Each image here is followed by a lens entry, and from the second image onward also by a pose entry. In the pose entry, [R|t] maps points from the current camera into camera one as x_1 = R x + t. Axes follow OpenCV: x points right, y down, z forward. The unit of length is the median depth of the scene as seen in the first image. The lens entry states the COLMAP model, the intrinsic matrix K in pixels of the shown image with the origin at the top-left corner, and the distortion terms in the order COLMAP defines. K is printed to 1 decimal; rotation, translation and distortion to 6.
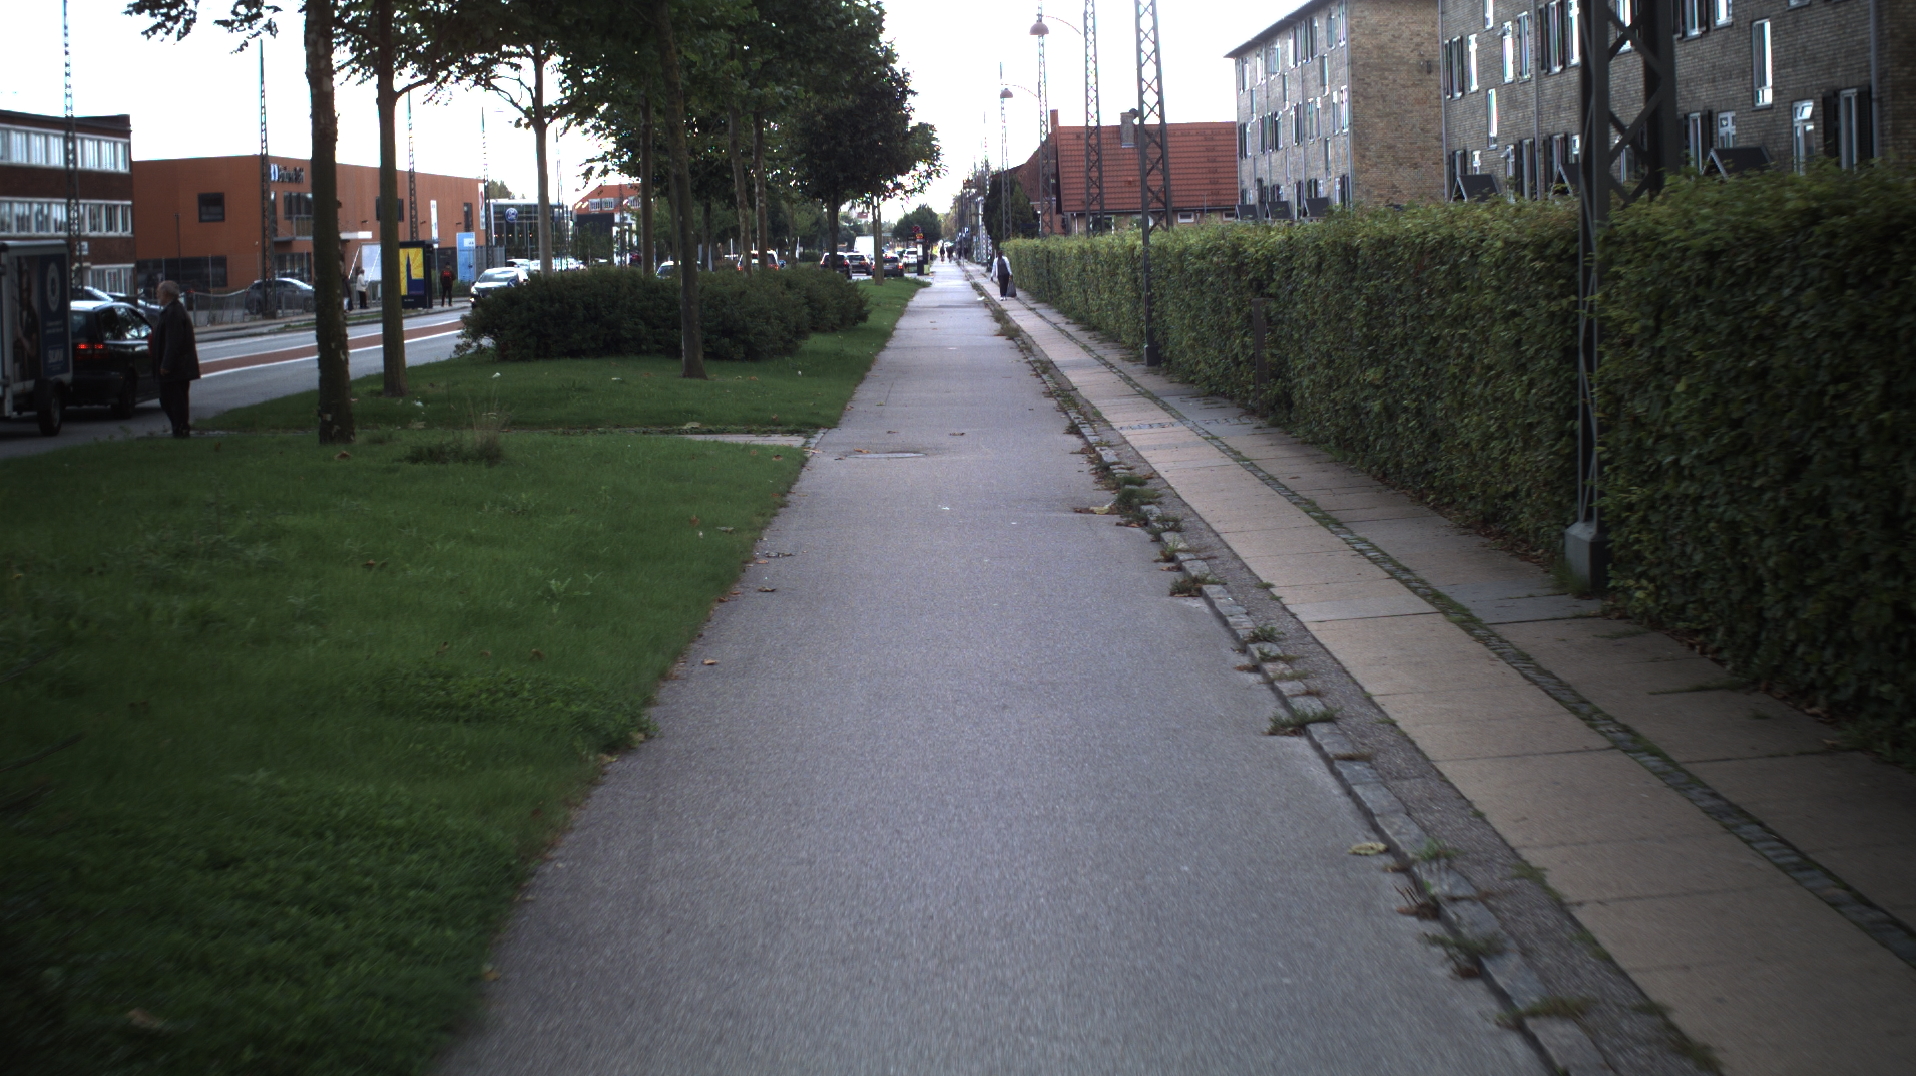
lens RADIAL K [[3646.2, 0, 958.0], [0, 3646.2, 538.0], [0, 0, 1]] dist [-0.333843, 0.403720]
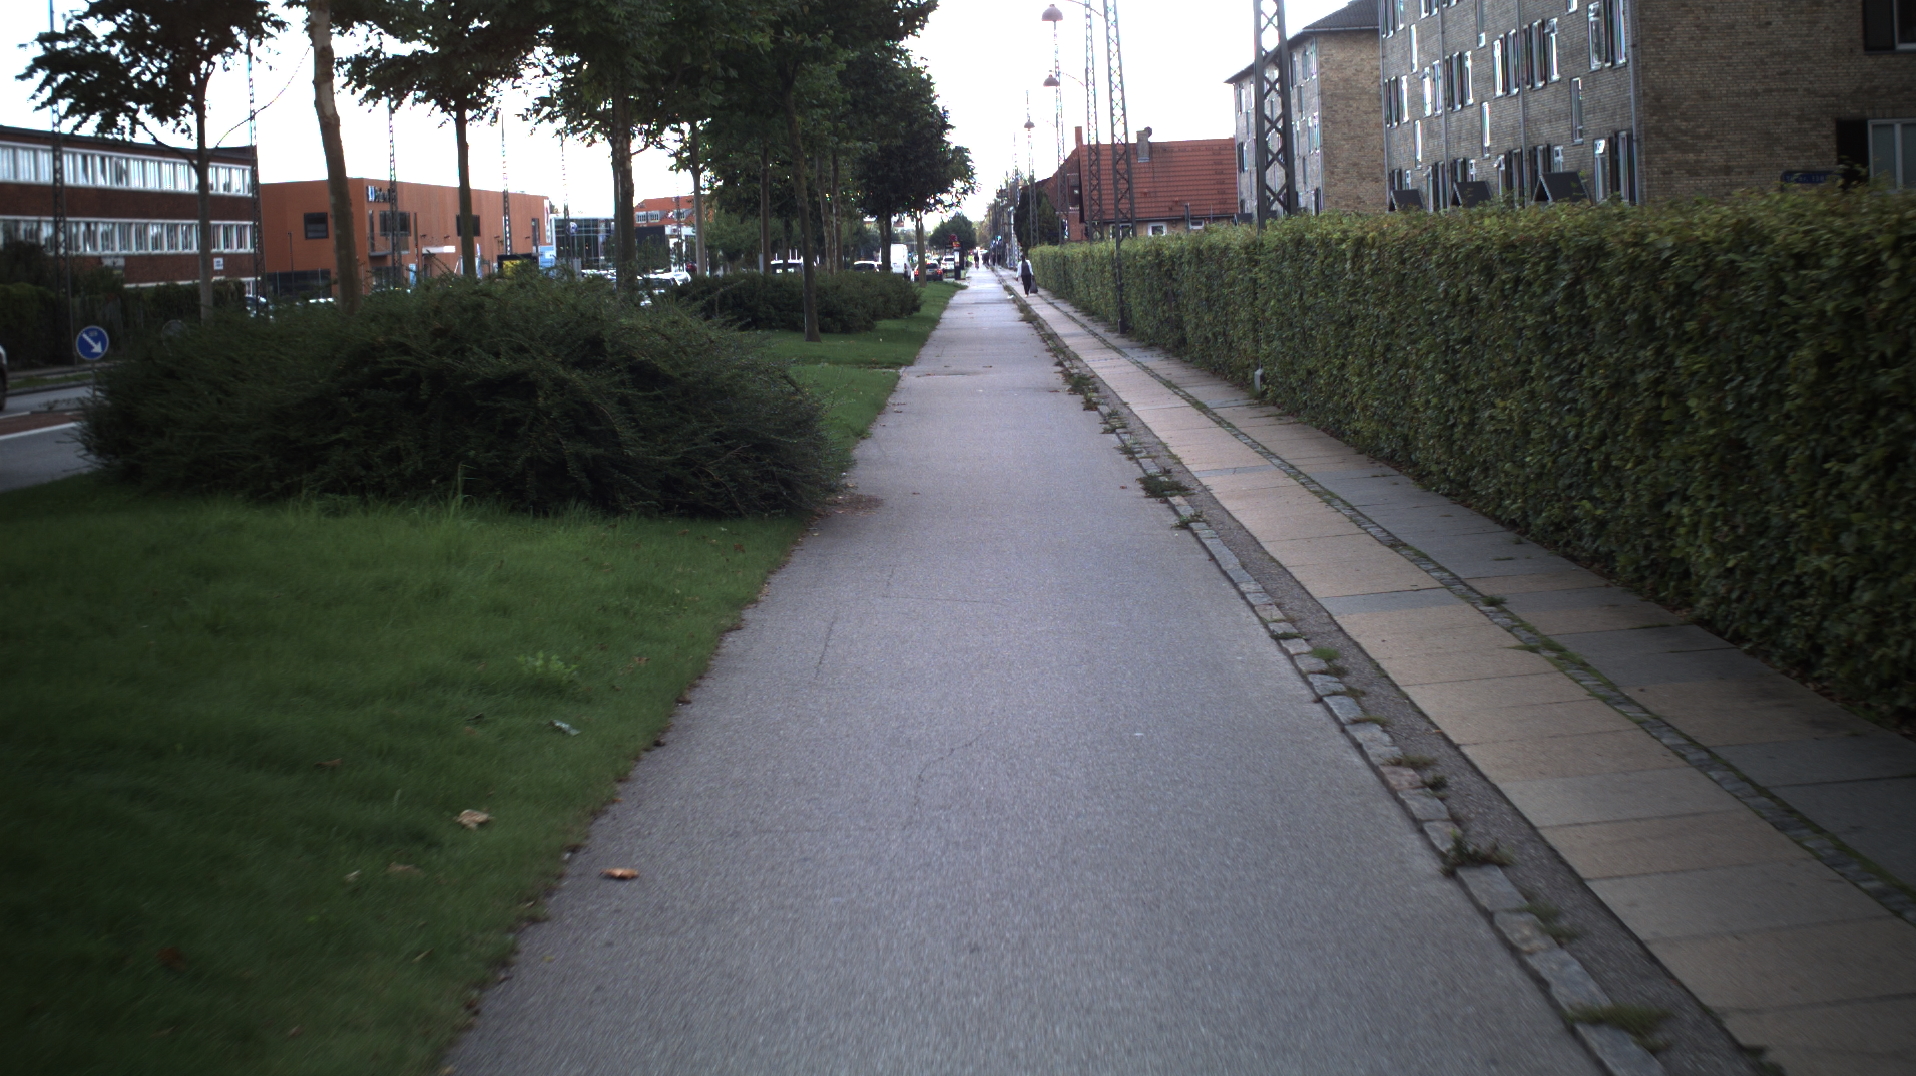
lens RADIAL K [[3646.2, 0, 958.0], [0, 3646.2, 538.0], [0, 0, 1]] dist [-0.333843, 0.403720]
pose [[0.999874, -0.011859, -0.010541, 0.000820], [0.011837, 0.999928, -0.002083, 0.014904], [0.010565, 0.001957, 0.999942, -0.183753]]
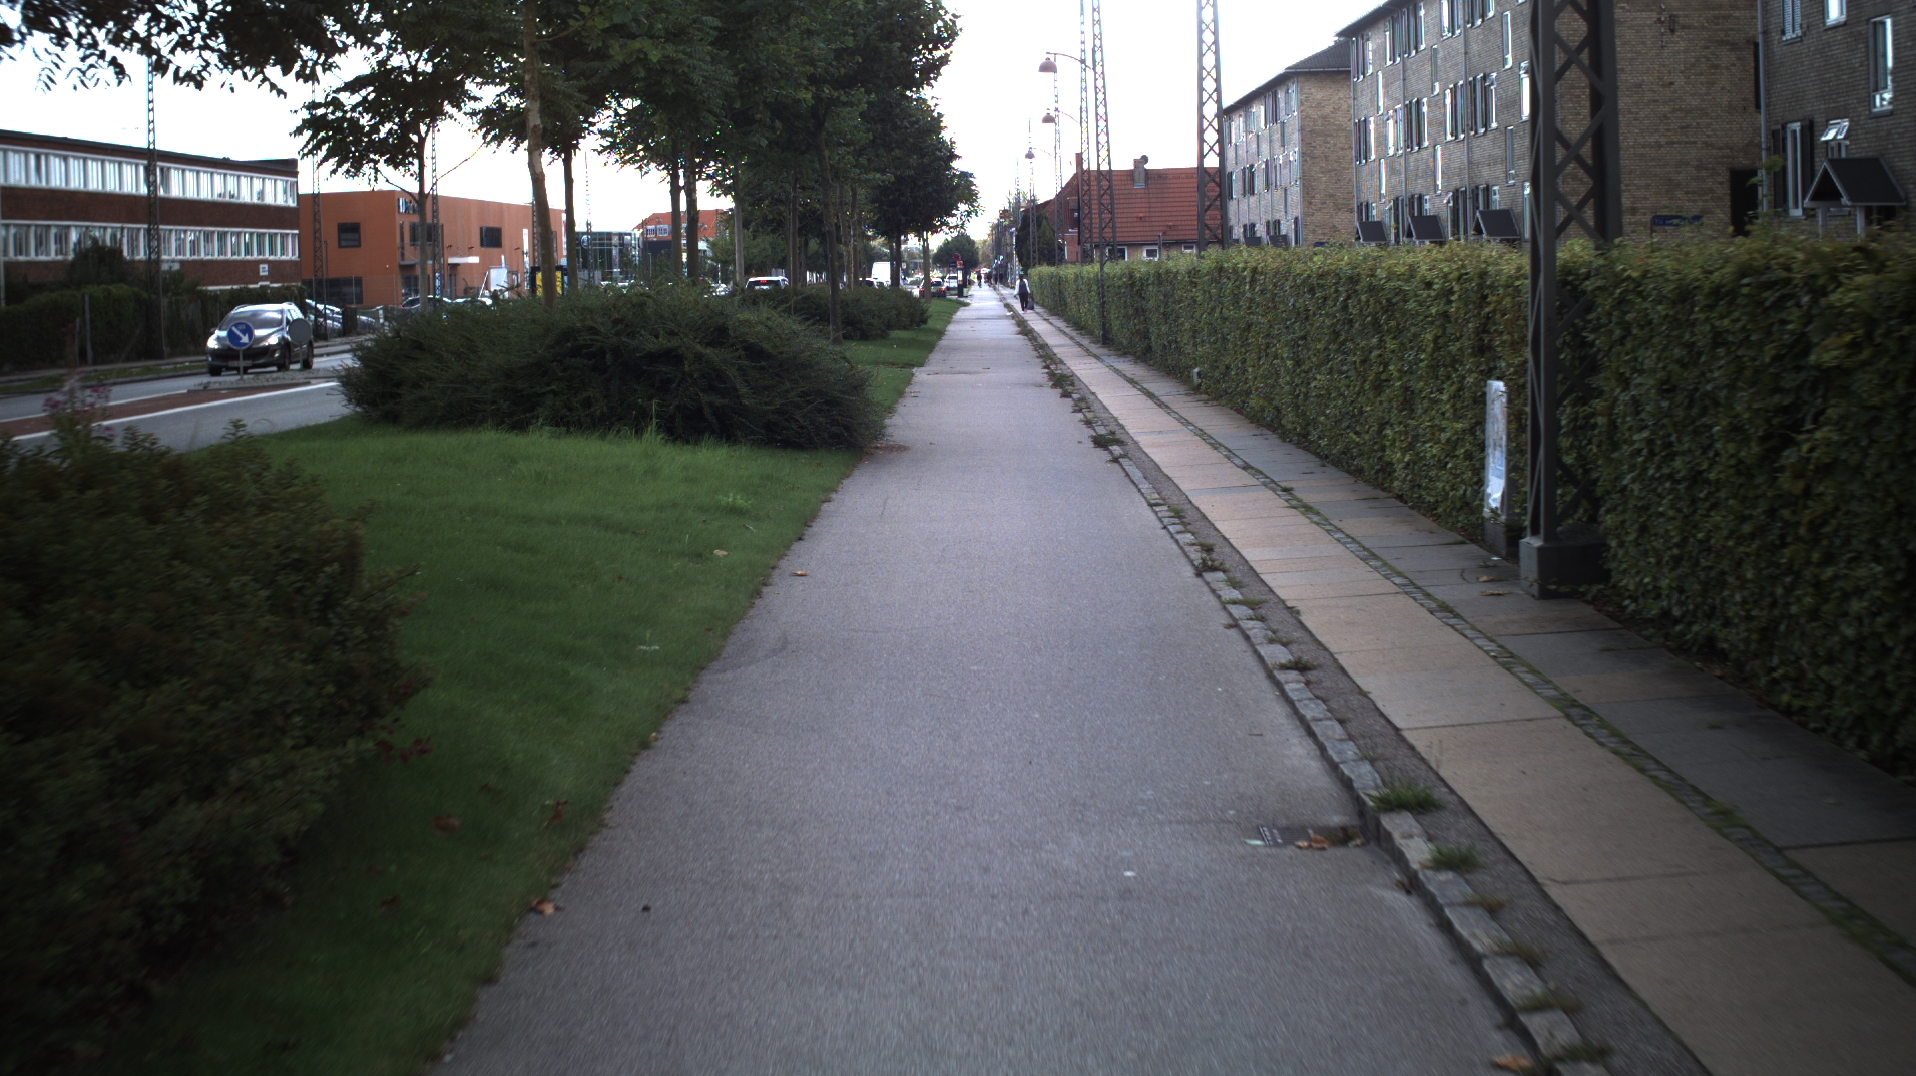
lens RADIAL K [[3646.2, 0, 958.0], [0, 3646.2, 538.0], [0, 0, 1]] dist [-0.333843, 0.403720]
pose [[0.999938, 0.004971, -0.009963, 0.001321], [-0.005041, 0.999962, -0.007098, 0.022096], [0.009928, 0.007148, 0.999925, -0.275649]]
